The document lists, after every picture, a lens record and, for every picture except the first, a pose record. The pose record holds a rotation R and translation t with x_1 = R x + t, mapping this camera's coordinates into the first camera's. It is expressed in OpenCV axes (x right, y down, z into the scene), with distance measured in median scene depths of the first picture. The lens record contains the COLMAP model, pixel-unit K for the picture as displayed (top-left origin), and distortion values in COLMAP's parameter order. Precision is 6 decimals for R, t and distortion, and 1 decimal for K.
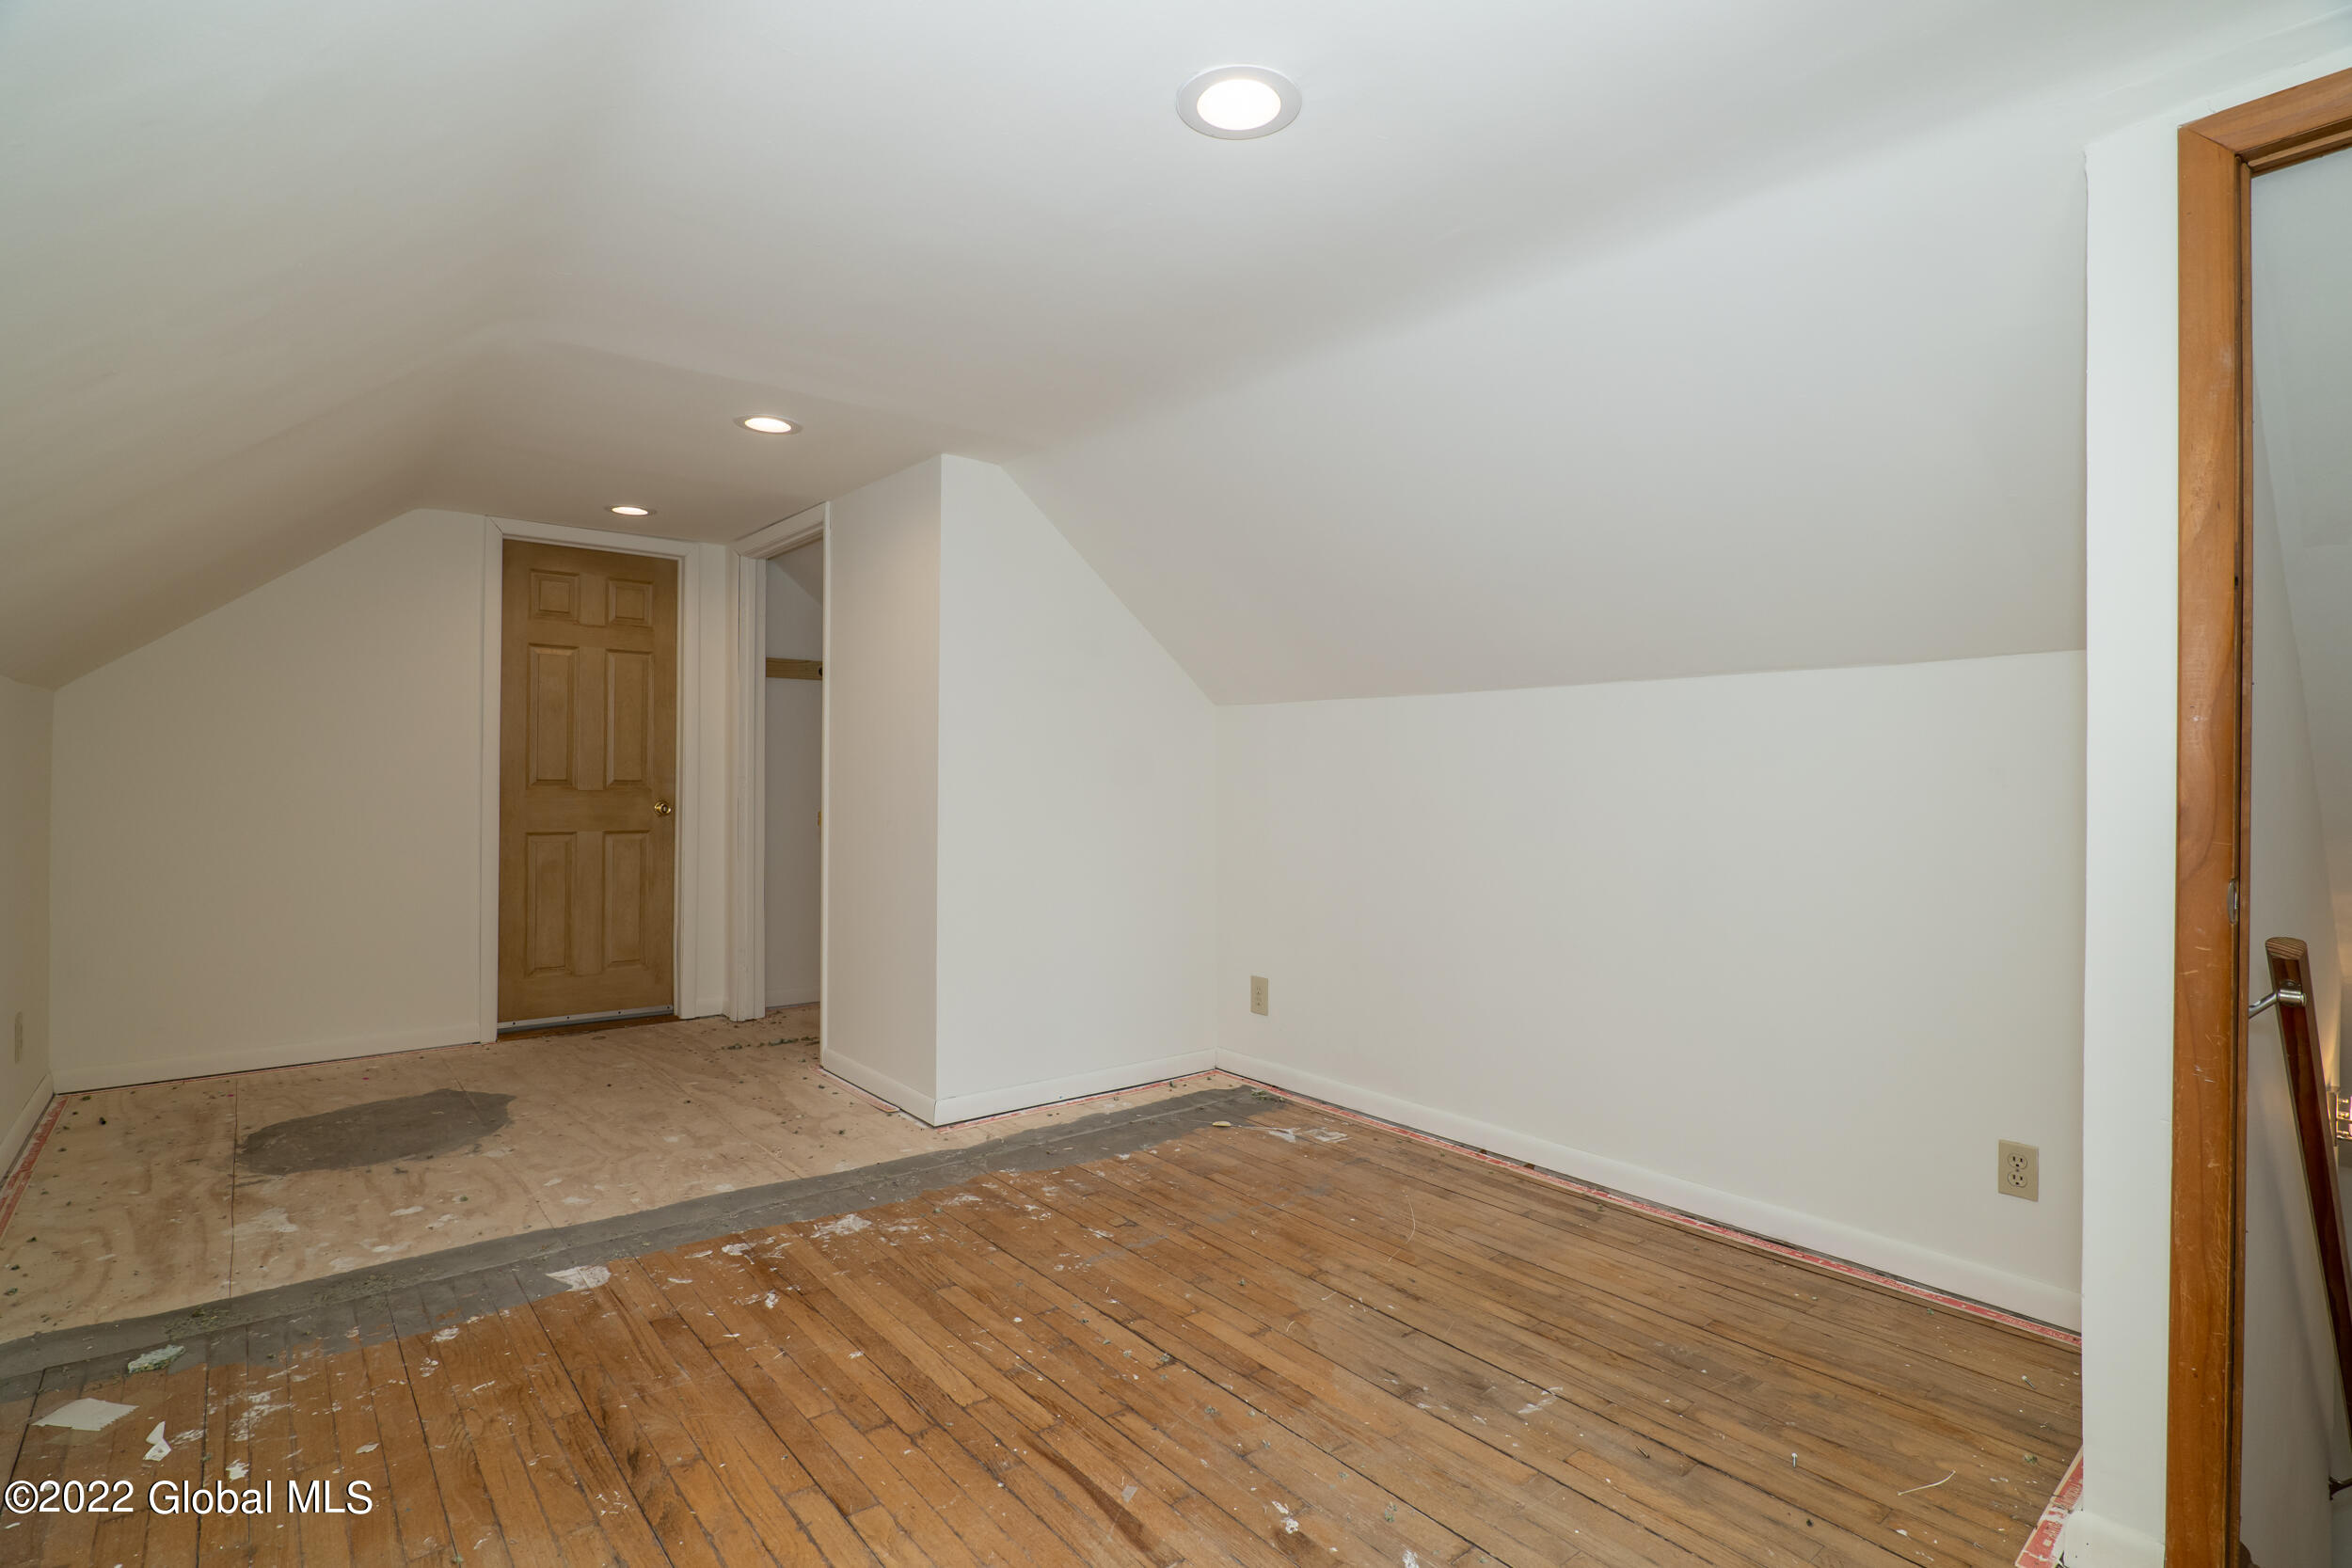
lens RADIAL K [[1090.3, 0, 1176.3], [0, 1090.3, 772.5], [0, 0, 1]] dist [-0.024881, 0.006085]
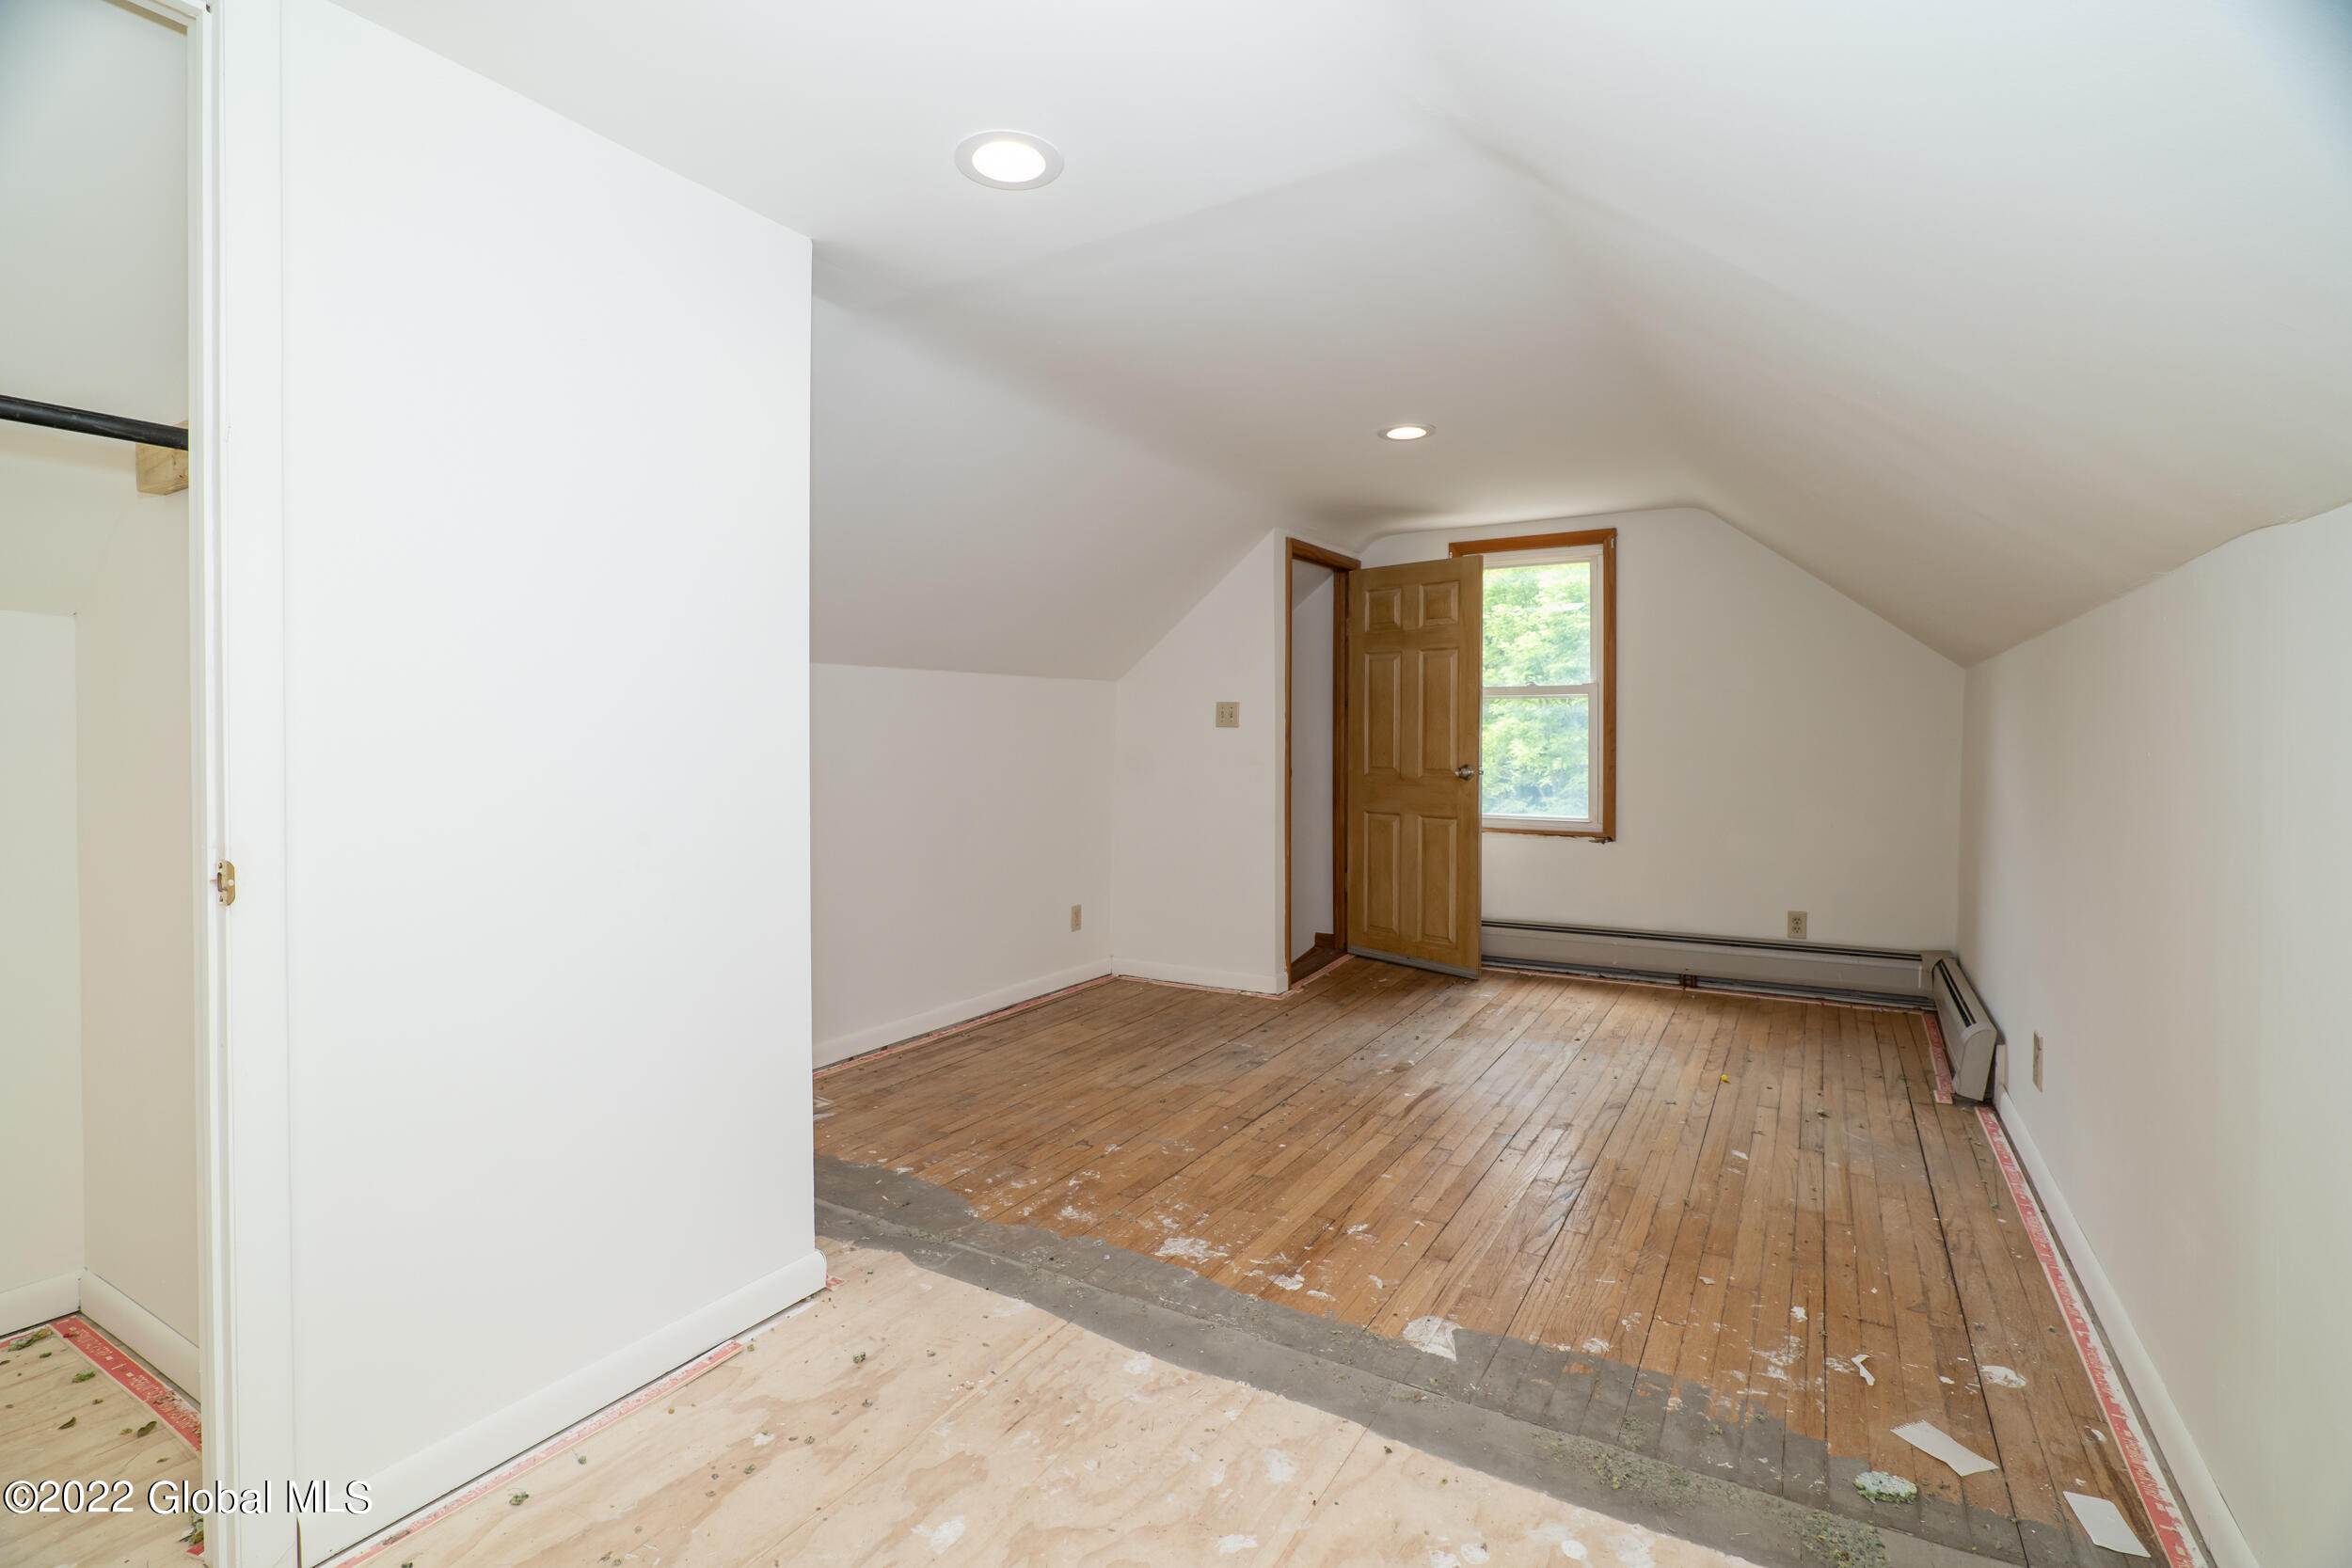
lens RADIAL K [[1090.3, 0, 1176.3], [0, 1090.3, 772.5], [0, 0, 1]] dist [-0.024881, 0.006085]
pose [[-0.316607, -0.039179, 0.947747, -1.160769], [-0.003153, 0.999185, 0.040252, -0.000819], [-0.948551, 0.009756, -0.316473, 1.329866]]
